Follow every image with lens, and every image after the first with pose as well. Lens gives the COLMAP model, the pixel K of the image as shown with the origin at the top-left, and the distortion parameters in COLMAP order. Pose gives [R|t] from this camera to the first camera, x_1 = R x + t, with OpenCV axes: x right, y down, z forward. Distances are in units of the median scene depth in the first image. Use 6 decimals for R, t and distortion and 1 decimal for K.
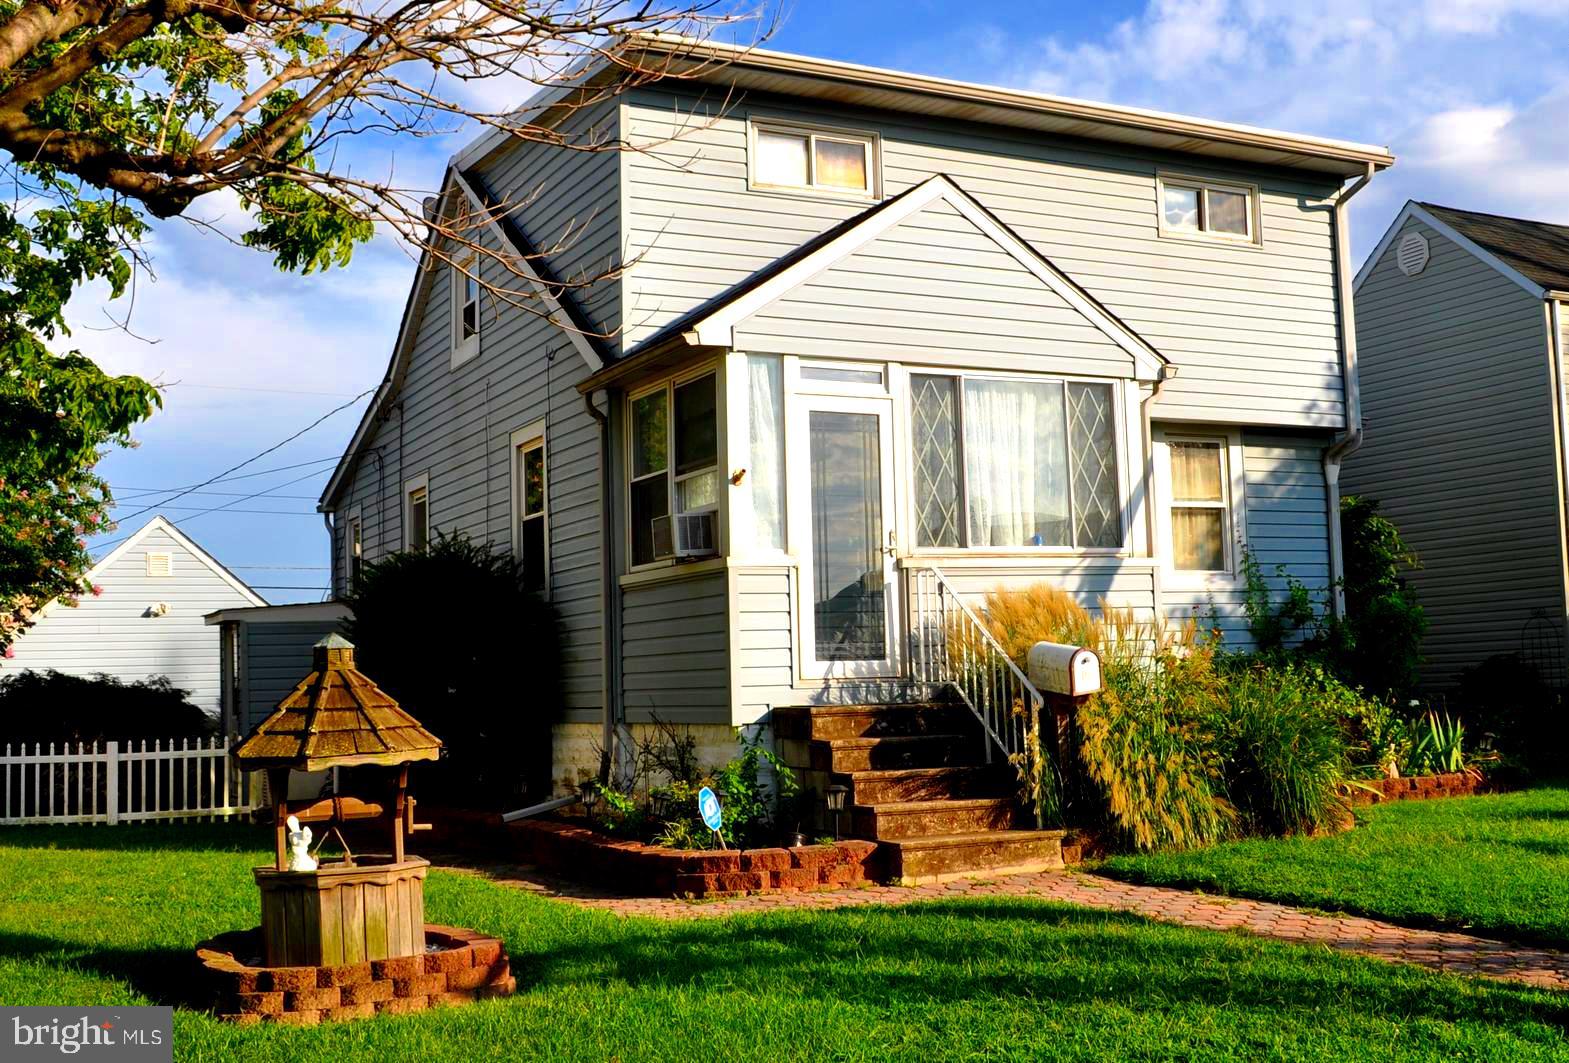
lens RADIAL K [[1694.9, 0, 784.5], [0, 1694.9, 531.5], [0, 0, 1]] dist [-0.055262, 0.009543]
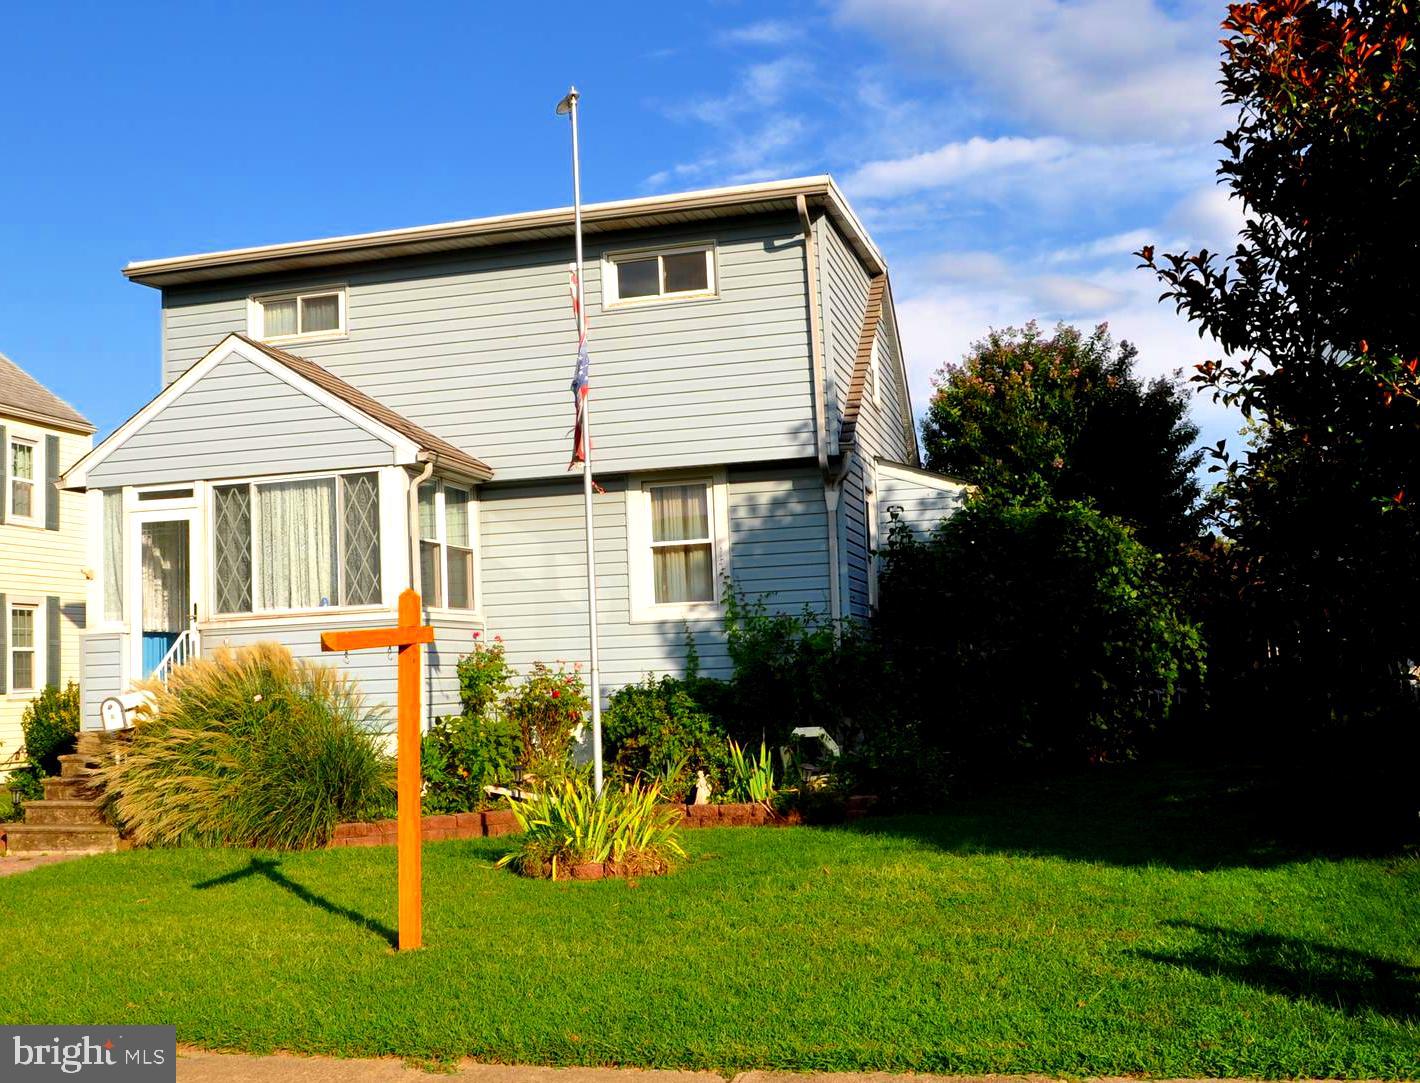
lens RADIAL K [[1494.0, 0, 653.1], [0, 1494.0, 534.8], [0, 0, 1]] dist [-0.053526, 0.017181]
pose [[0.741806, -0.060764, -0.667856, 0.888911], [0.073429, 0.997258, -0.009175, -0.013393], [0.666582, -0.042235, 0.744234, 0.267065]]
